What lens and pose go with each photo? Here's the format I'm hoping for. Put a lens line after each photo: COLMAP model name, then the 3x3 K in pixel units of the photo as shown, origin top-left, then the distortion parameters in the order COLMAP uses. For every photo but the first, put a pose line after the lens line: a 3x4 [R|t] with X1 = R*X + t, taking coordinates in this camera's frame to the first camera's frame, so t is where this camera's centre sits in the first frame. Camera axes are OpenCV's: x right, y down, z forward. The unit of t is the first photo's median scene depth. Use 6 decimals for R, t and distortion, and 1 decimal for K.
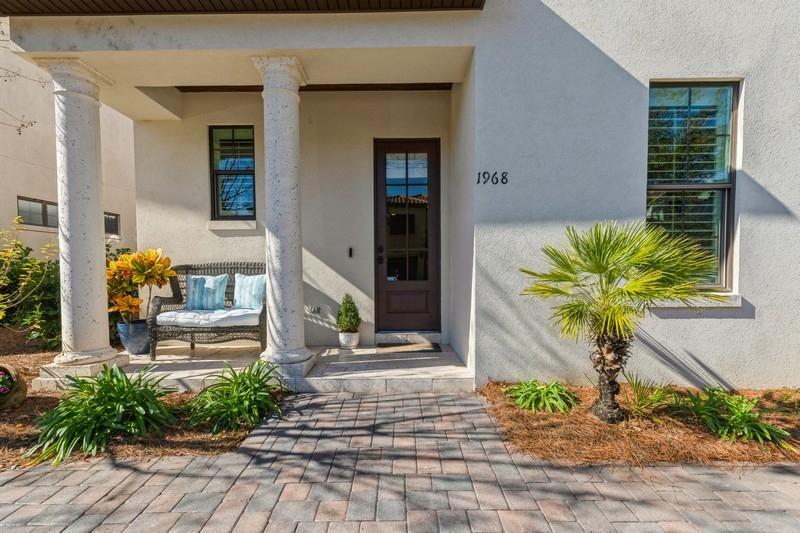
lens RADIAL K [[361.8, 0, 398.2], [0, 361.8, 278.8], [0, 0, 1]] dist [0.000841, -0.000033]
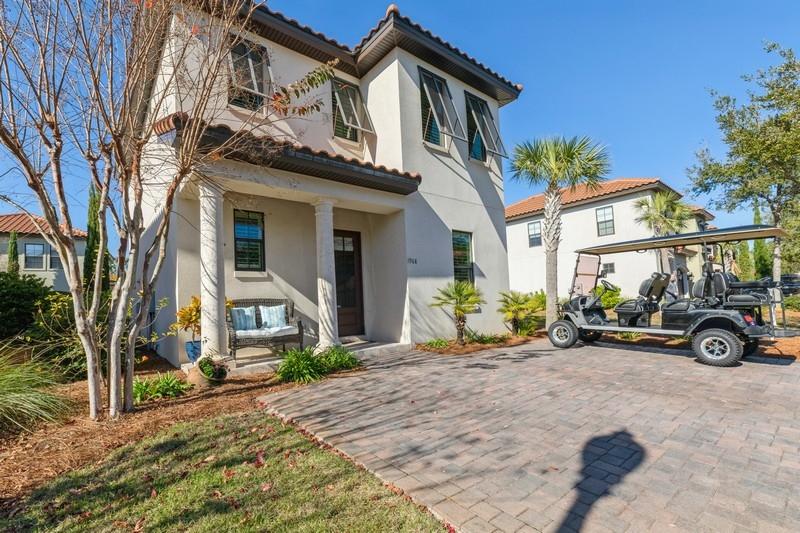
lens RADIAL K [[361.8, 0, 398.2], [0, 361.8, 278.8], [0, 0, 1]] dist [0.000841, -0.000033]
pose [[0.759455, 0.017008, 0.650337, -1.032629], [0.054501, 0.994481, -0.089654, 0.042849], [-0.648273, 0.103532, 0.754337, -0.578522]]
